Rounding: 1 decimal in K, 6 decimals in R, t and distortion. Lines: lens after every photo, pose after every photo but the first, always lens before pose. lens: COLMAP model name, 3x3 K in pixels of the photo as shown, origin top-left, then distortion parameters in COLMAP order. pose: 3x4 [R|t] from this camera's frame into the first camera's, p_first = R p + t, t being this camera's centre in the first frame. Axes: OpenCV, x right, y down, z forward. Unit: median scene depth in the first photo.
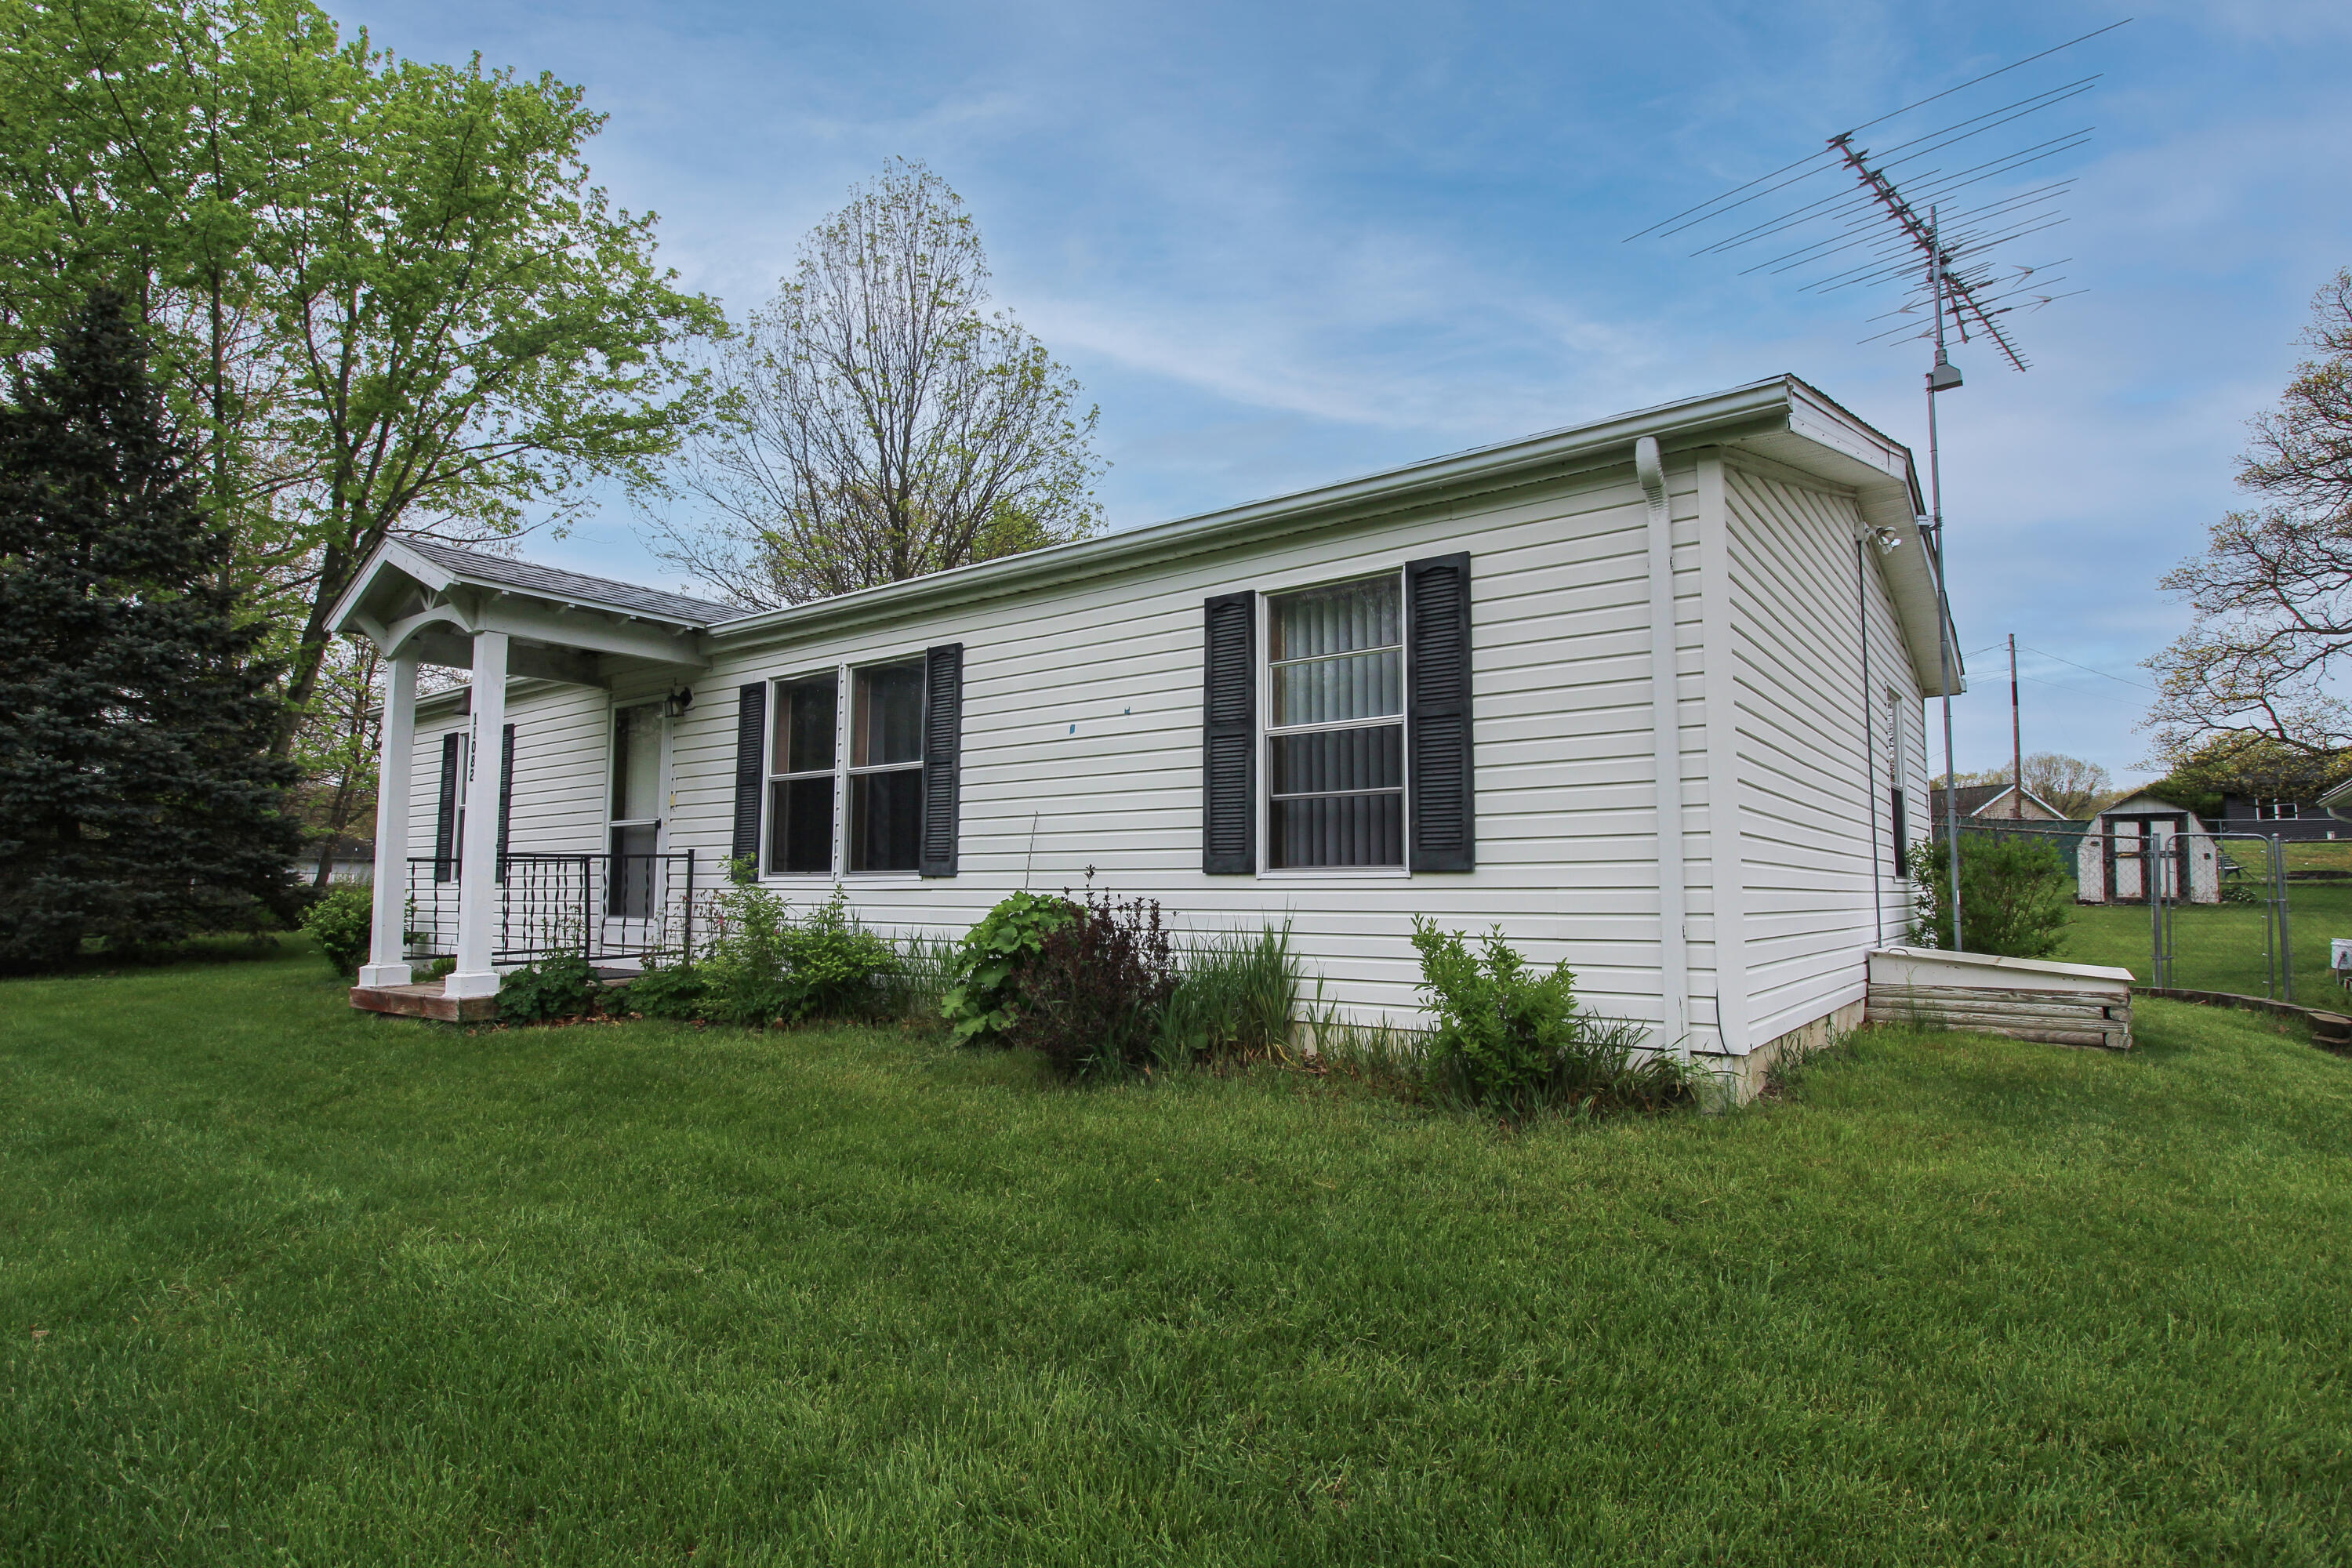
lens RADIAL K [[1209.2, 0, 1178.2], [0, 1209.2, 787.4], [0, 0, 1]] dist [-0.002784, -0.000115]
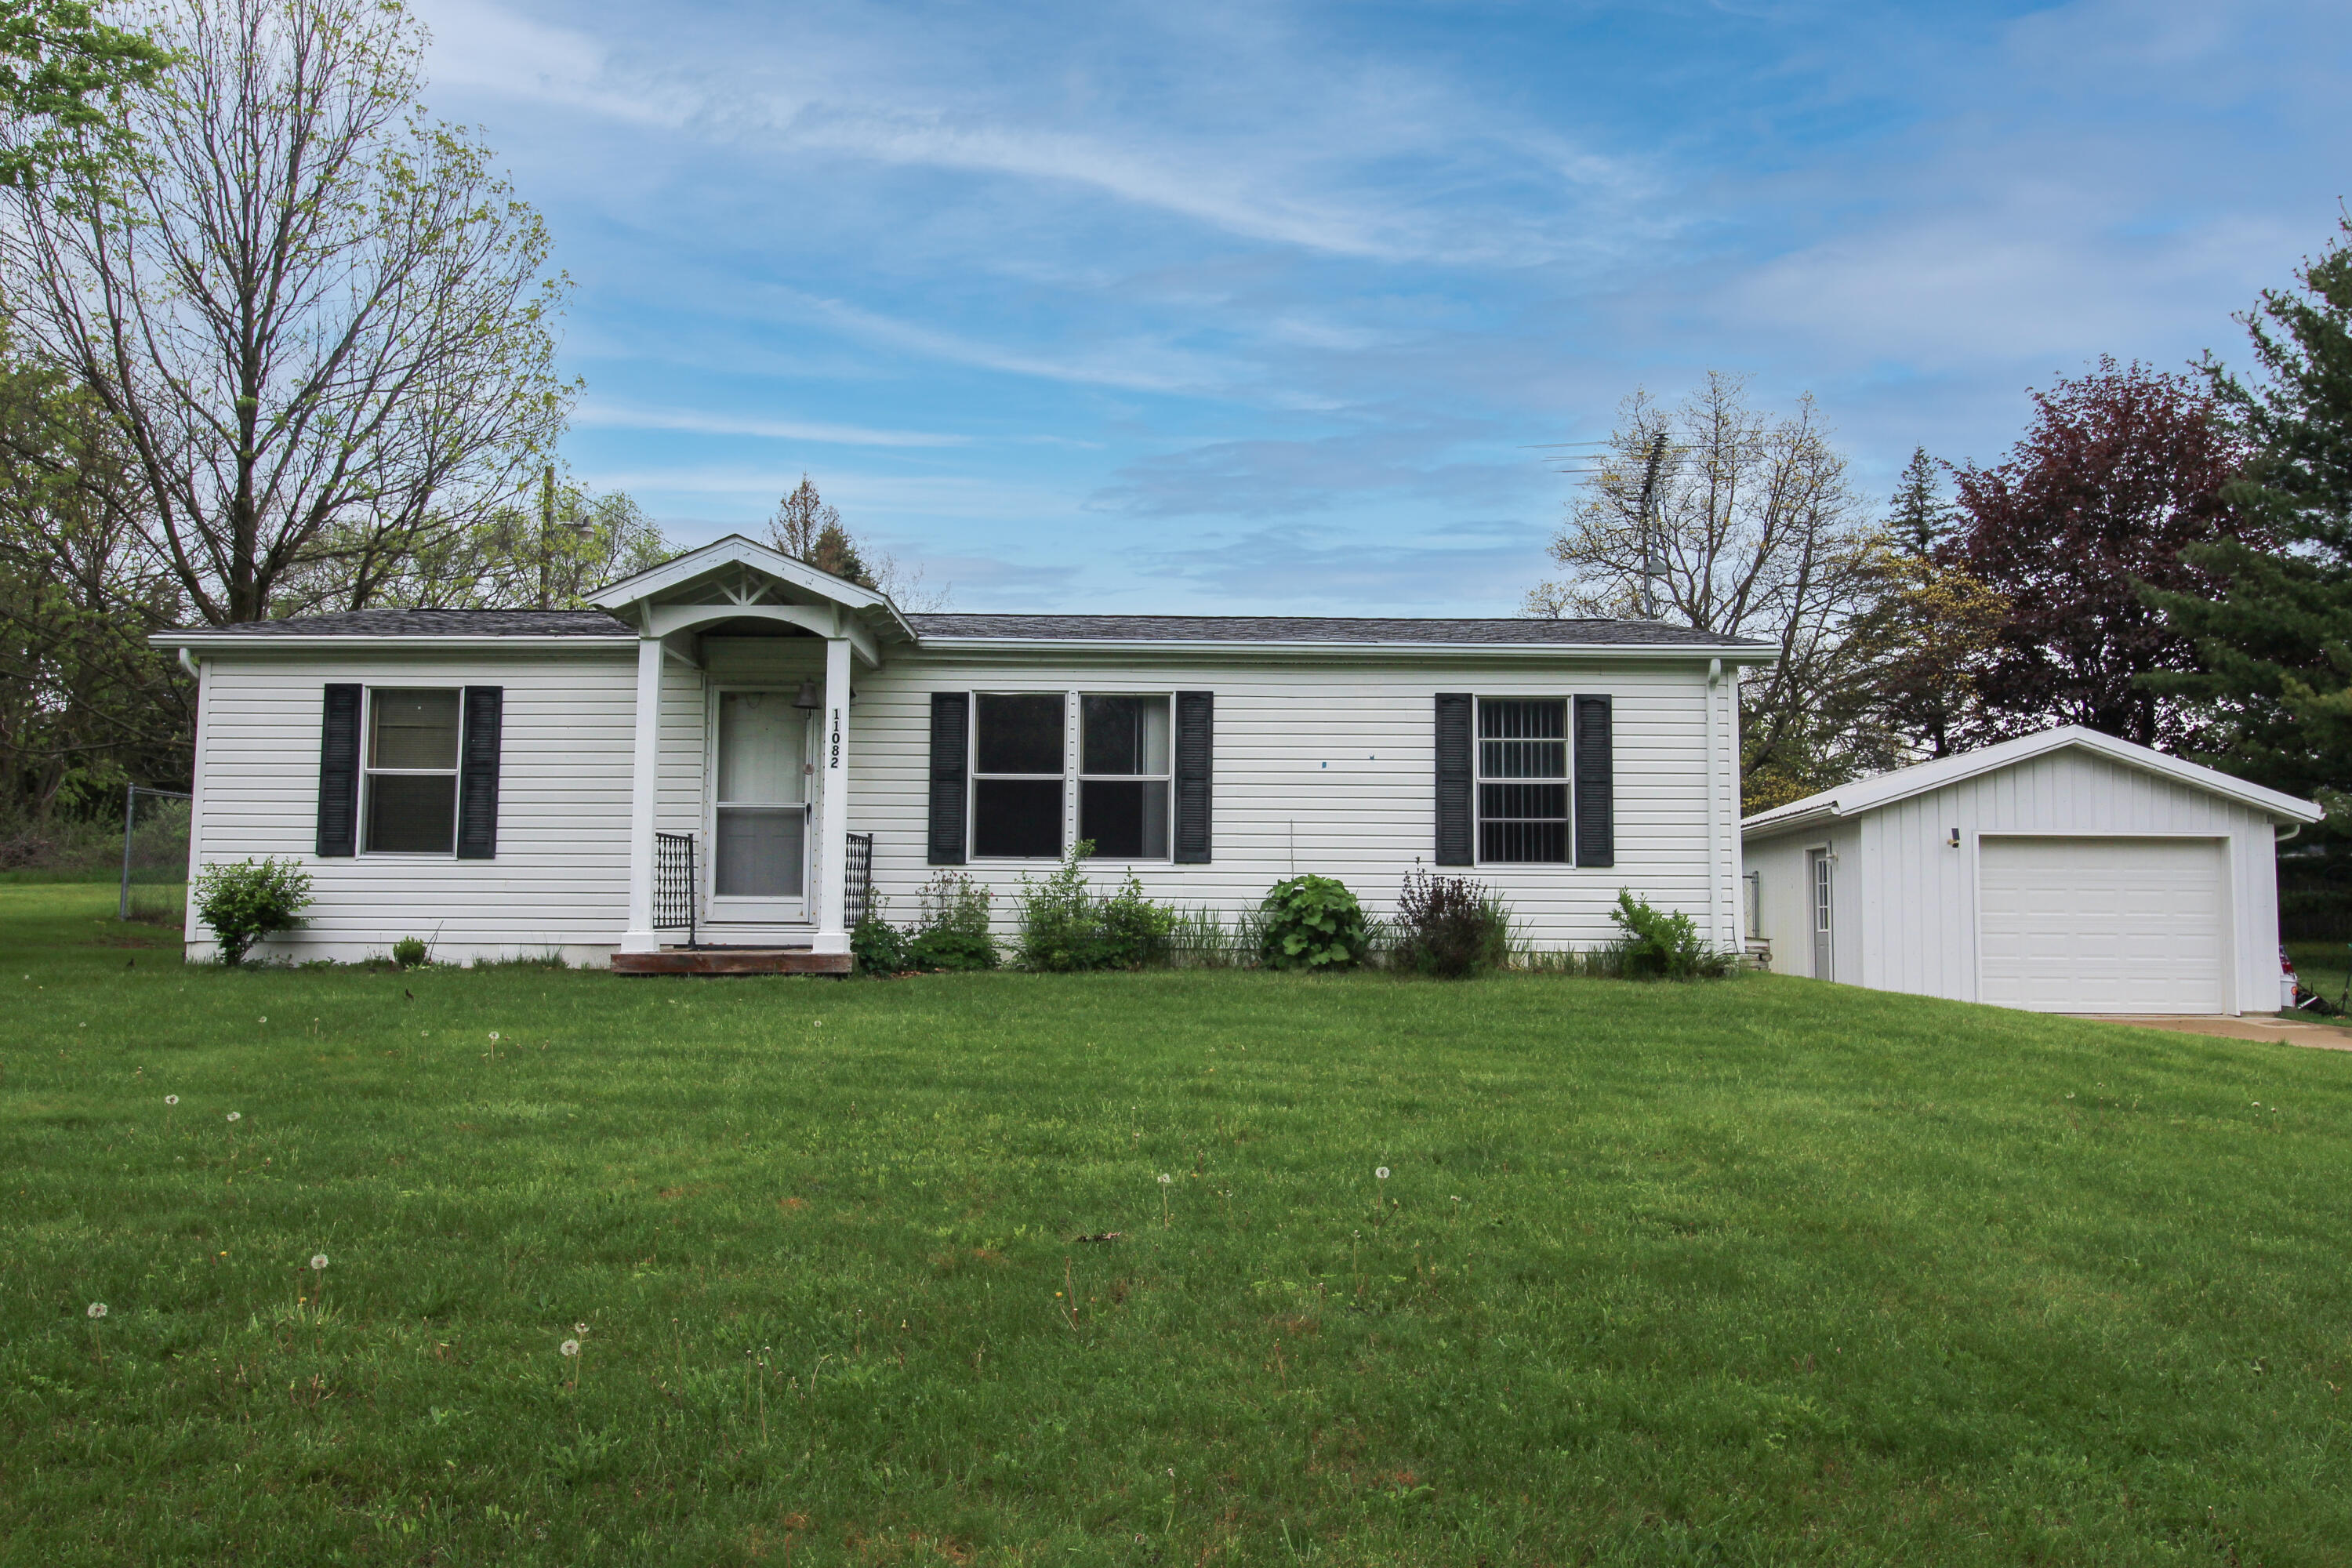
lens RADIAL K [[1929.7, 0, 1171.5], [0, 1929.7, 785.5], [0, 0, 1]] dist [-0.002414, -0.000125]
pose [[0.798483, 0.057405, 0.599275, -1.398412], [-0.059317, 0.998102, -0.016574, 0.022794], [-0.599088, -0.022313, 0.800372, -0.656267]]
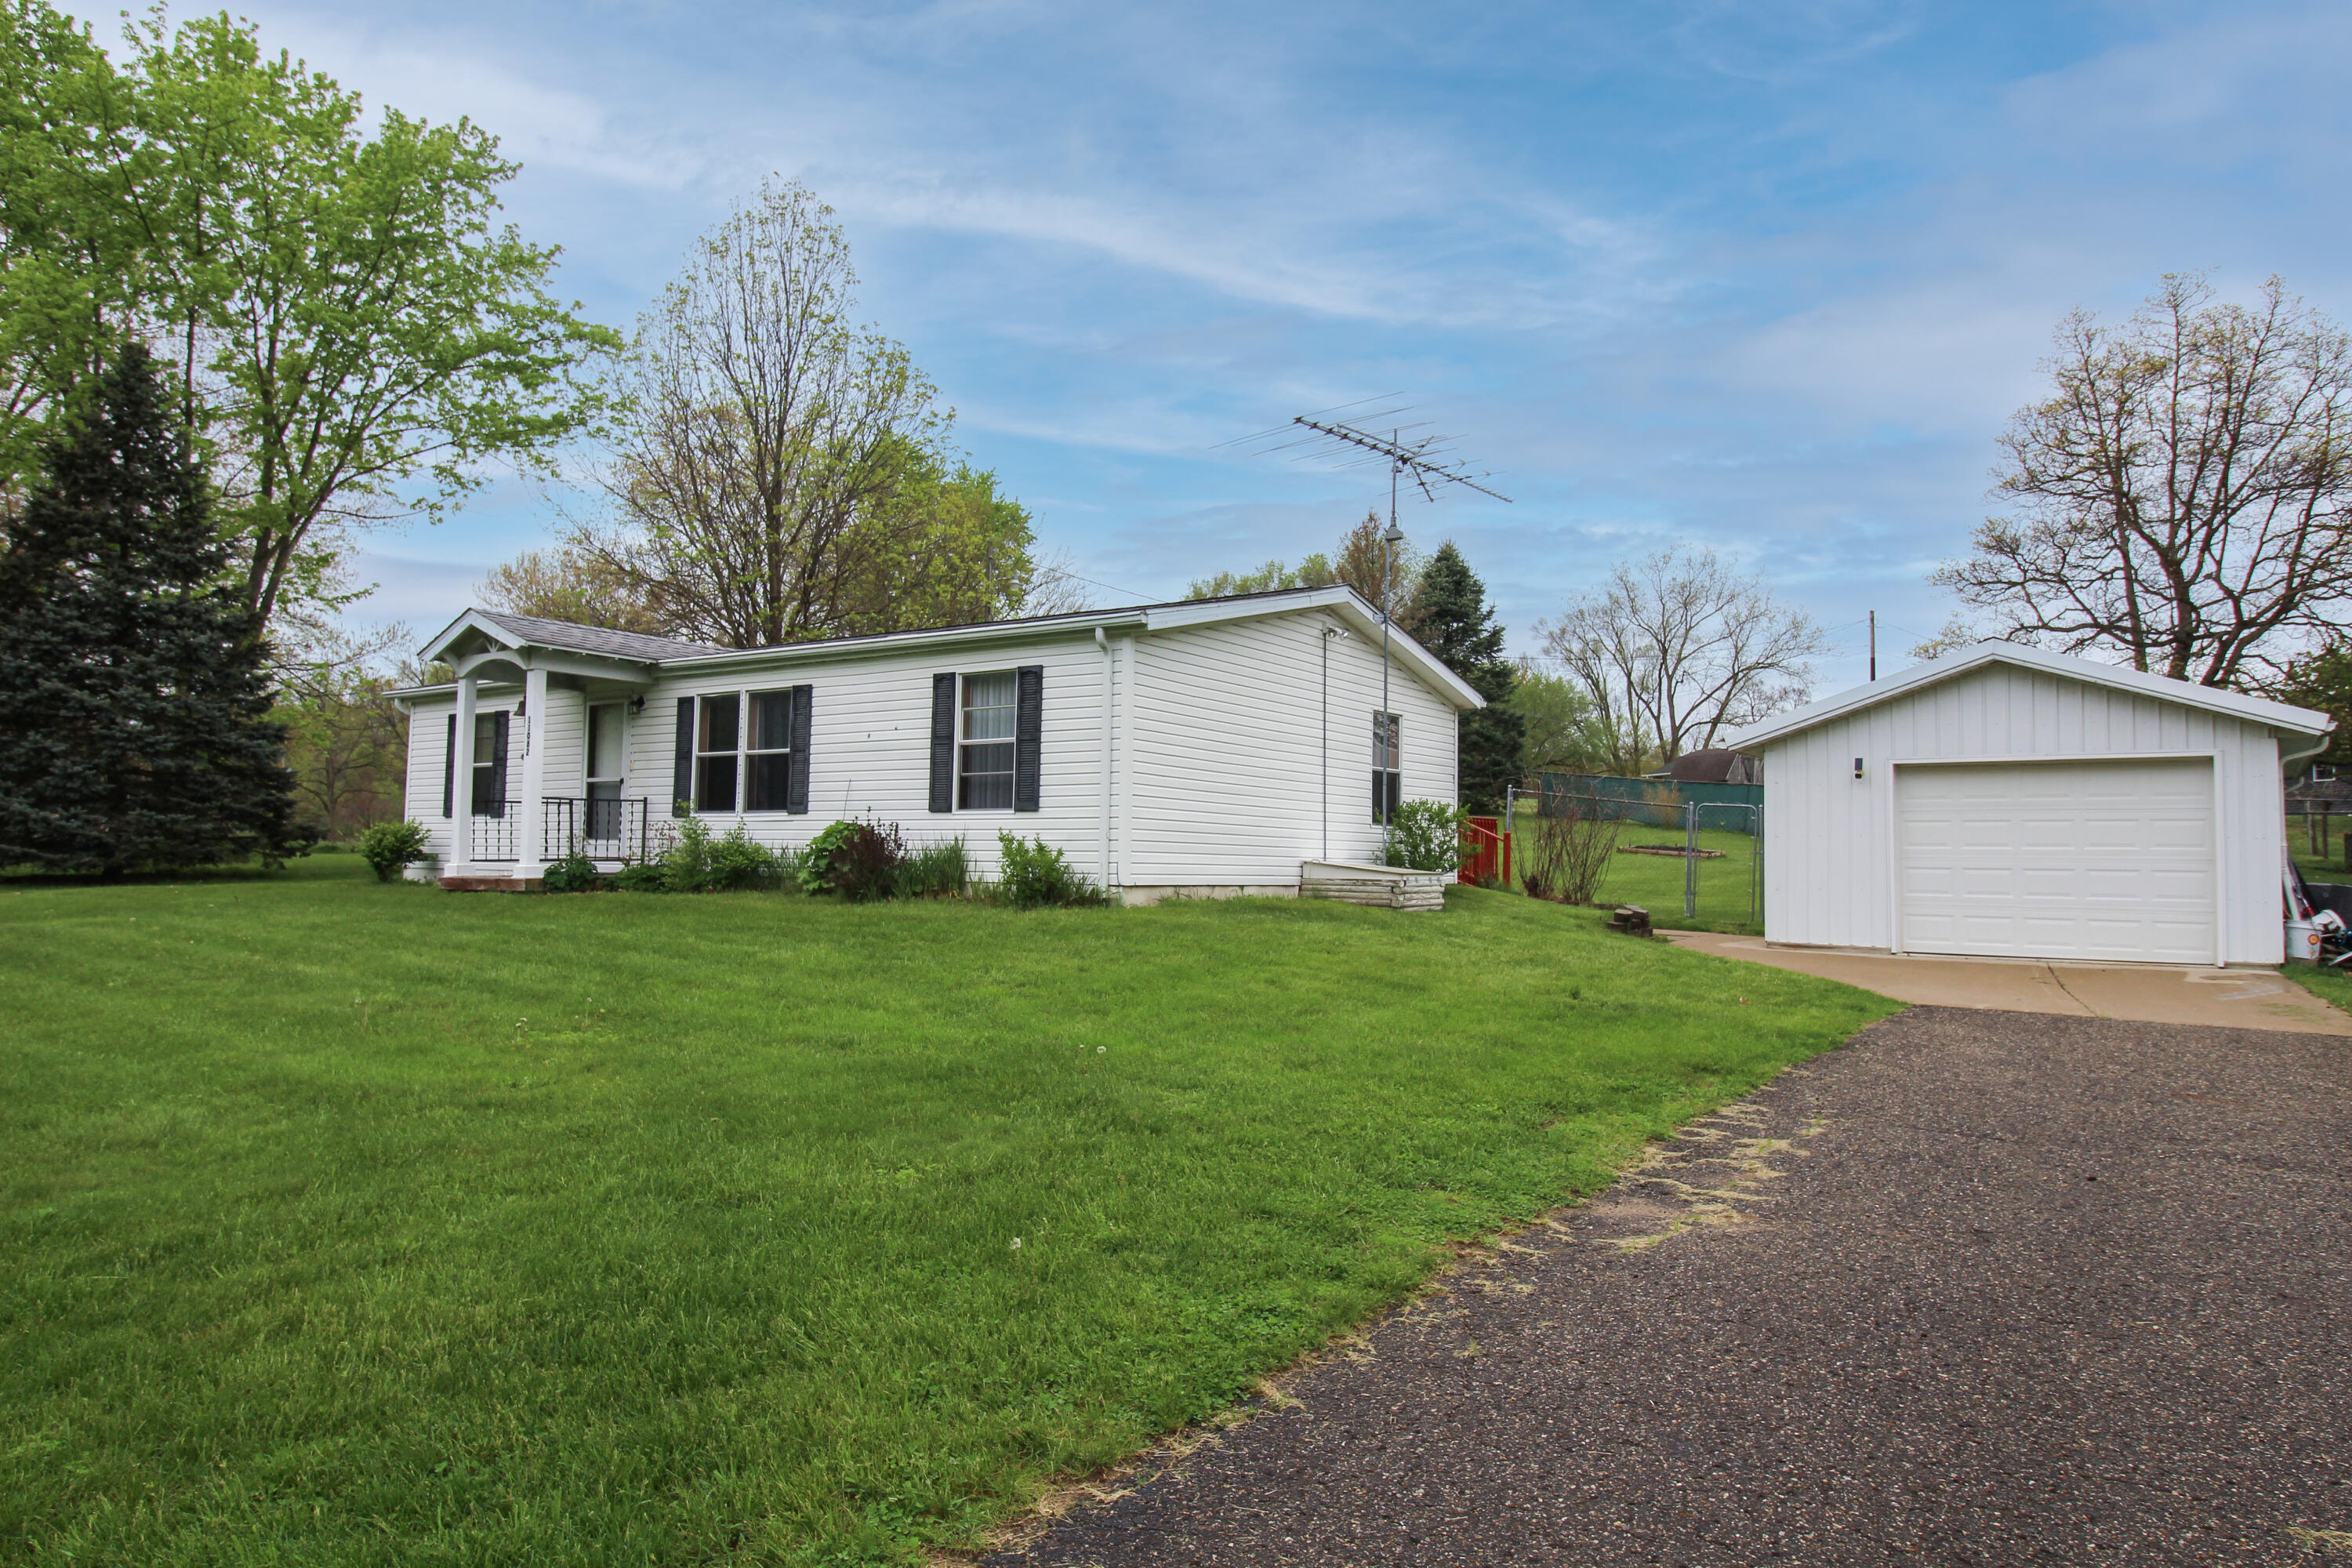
lens RADIAL K [[1453.7, 0, 1178.0], [0, 1453.7, 785.3], [0, 0, 1]] dist [0.001944, -0.001167]
pose [[0.998664, 0.015998, 0.049137, 0.243300], [-0.017563, 0.999347, 0.031585, -0.043559], [-0.048600, -0.032406, 0.998293, -1.108826]]
